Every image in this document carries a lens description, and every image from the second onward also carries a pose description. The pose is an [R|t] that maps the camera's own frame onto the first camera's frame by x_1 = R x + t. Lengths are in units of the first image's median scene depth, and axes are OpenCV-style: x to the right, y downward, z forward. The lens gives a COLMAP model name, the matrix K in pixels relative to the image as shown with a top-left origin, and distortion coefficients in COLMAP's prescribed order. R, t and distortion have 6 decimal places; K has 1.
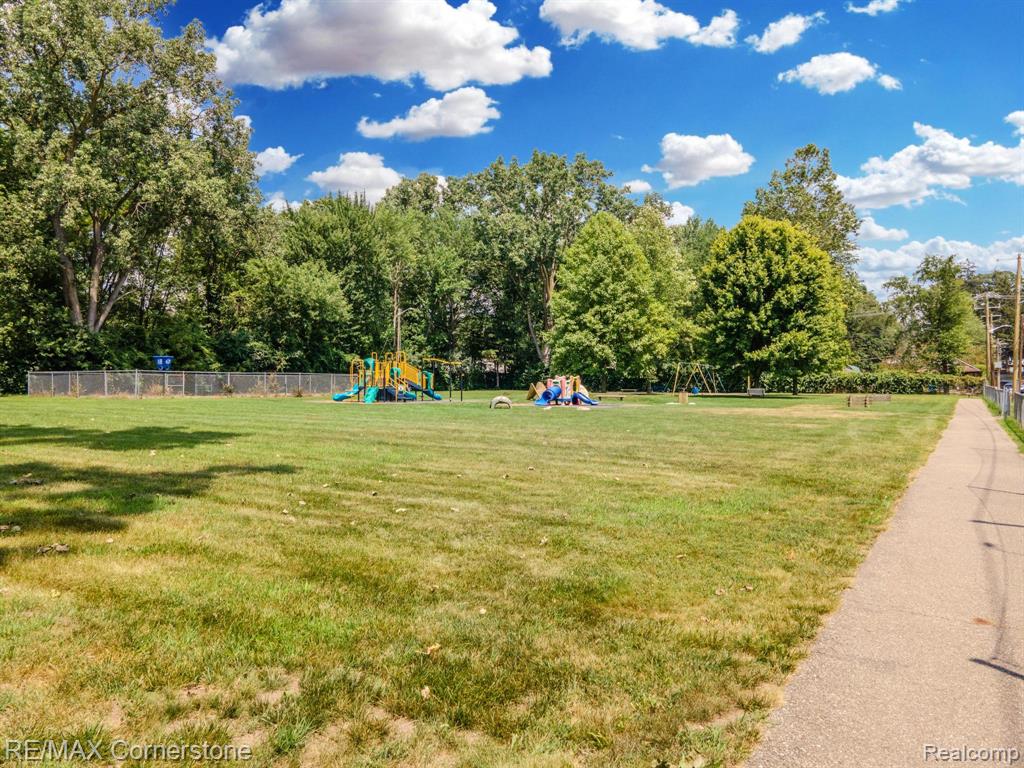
lens RADIAL K [[744.8, 0, 512.0], [0, 744.8, 384.0], [0, 0, 1]] dist [0.040752, 0.001569]
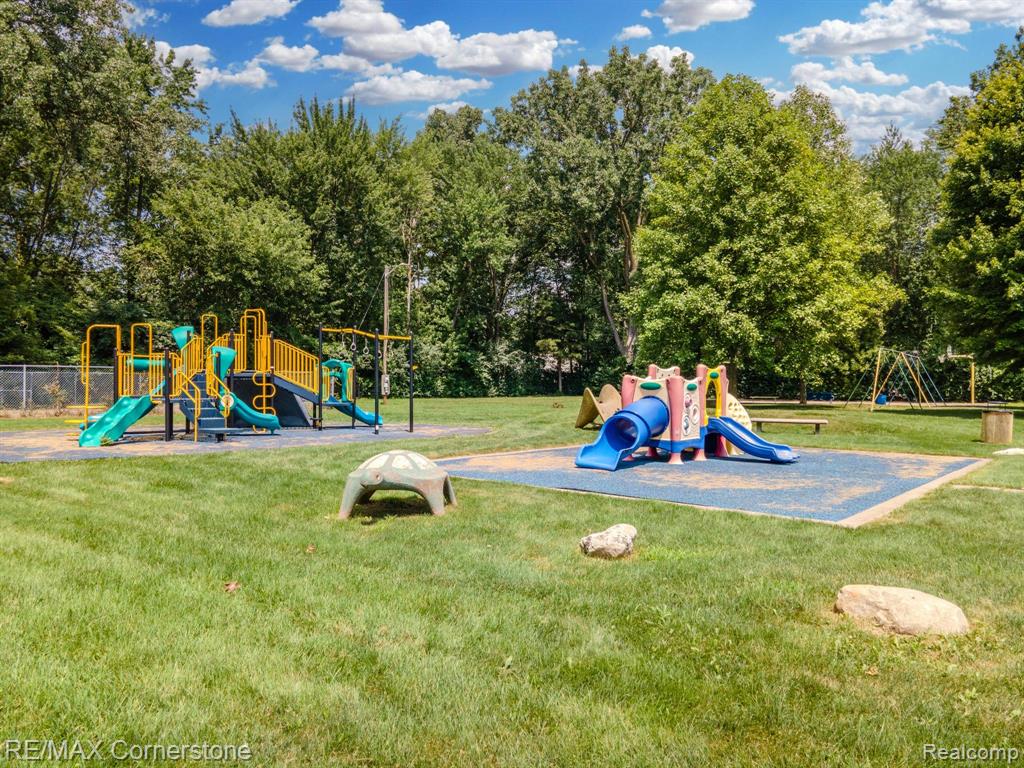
lens RADIAL K [[750.0, 0, 512.7], [0, 750.0, 386.2], [0, 0, 1]] dist [0.041972, -0.003012]
pose [[0.993906, -0.000018, -0.110231, 0.022385], [-0.000059, 1.000000, -0.000697, -0.001123], [0.110231, 0.000700, 0.993906, 0.423581]]
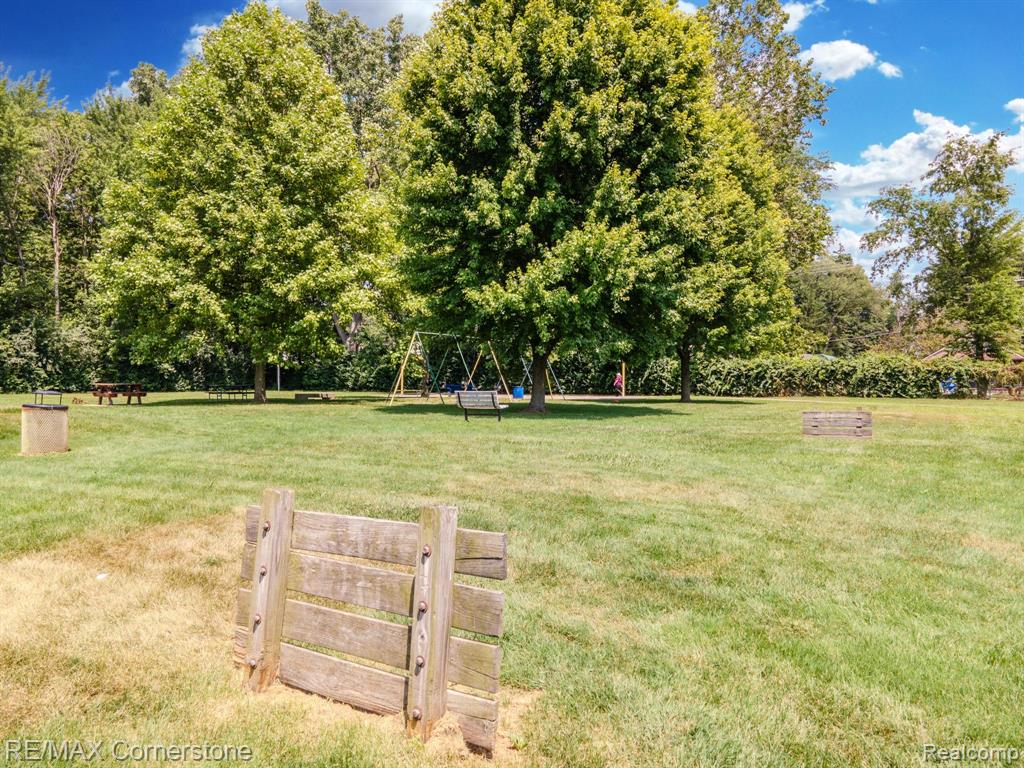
lens RADIAL K [[750.0, 0, 512.7], [0, 750.0, 386.2], [0, 0, 1]] dist [0.041972, -0.003012]
pose [[0.999938, -0.000773, 0.011070, 0.268412], [0.000705, 0.999981, 0.006073, 0.001482], [-0.011075, -0.006064, 0.999920, 0.527429]]
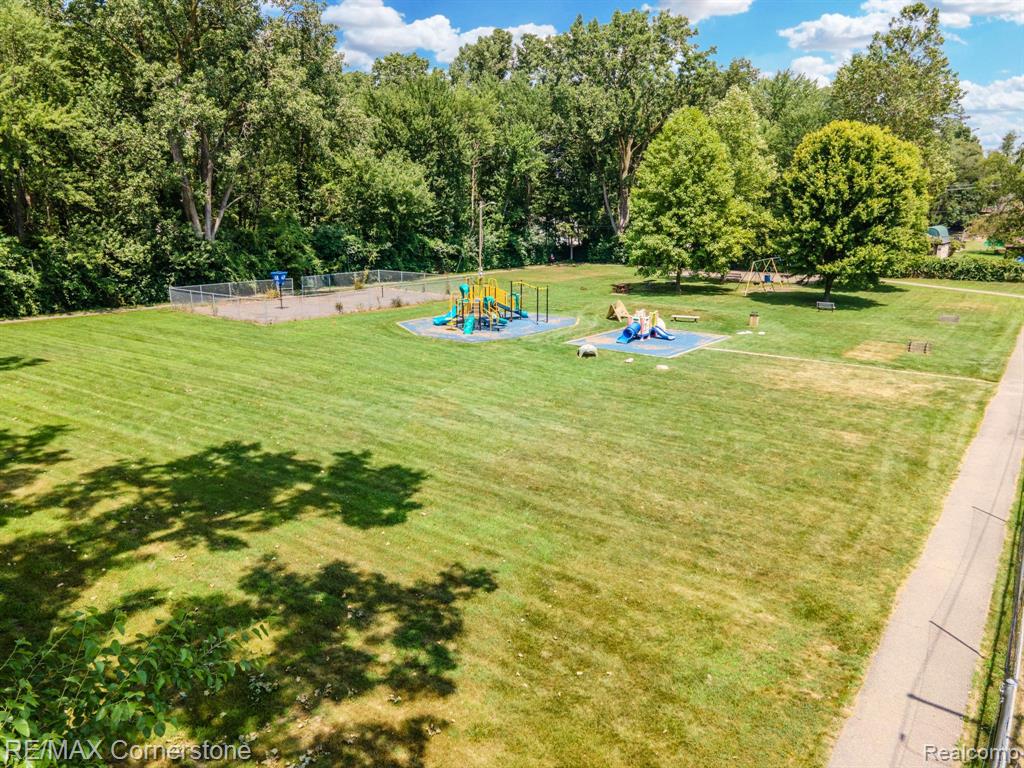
lens RADIAL K [[750.0, 0, 512.7], [0, 750.0, 386.2], [0, 0, 1]] dist [0.041972, -0.003012]
pose [[0.996483, 0.017374, -0.081975, -0.018843], [0.002157, 0.972627, 0.232361, -0.101442], [0.083768, -0.231721, 0.969169, -0.074356]]
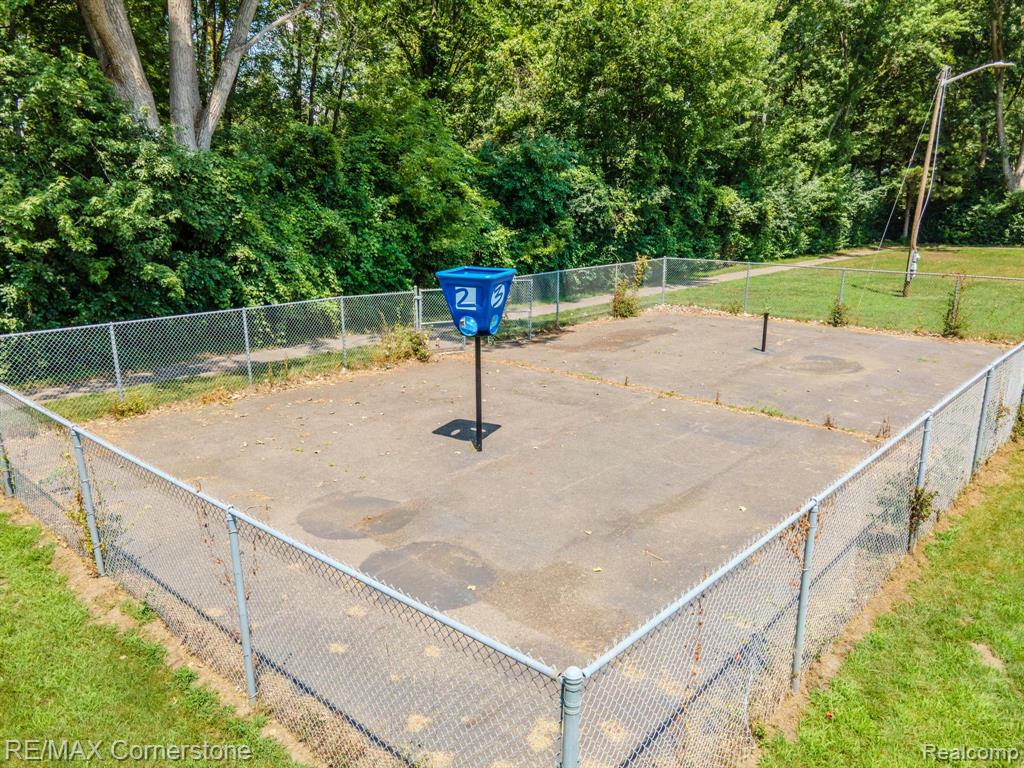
lens RADIAL K [[744.8, 0, 512.0], [0, 744.8, 384.0], [0, 0, 1]] dist [0.040752, 0.001569]
pose [[0.986582, 0.041639, -0.157868, -0.321268], [-0.000696, 0.967996, 0.250967, -0.046269], [0.163265, -0.247489, 0.955036, 0.605680]]
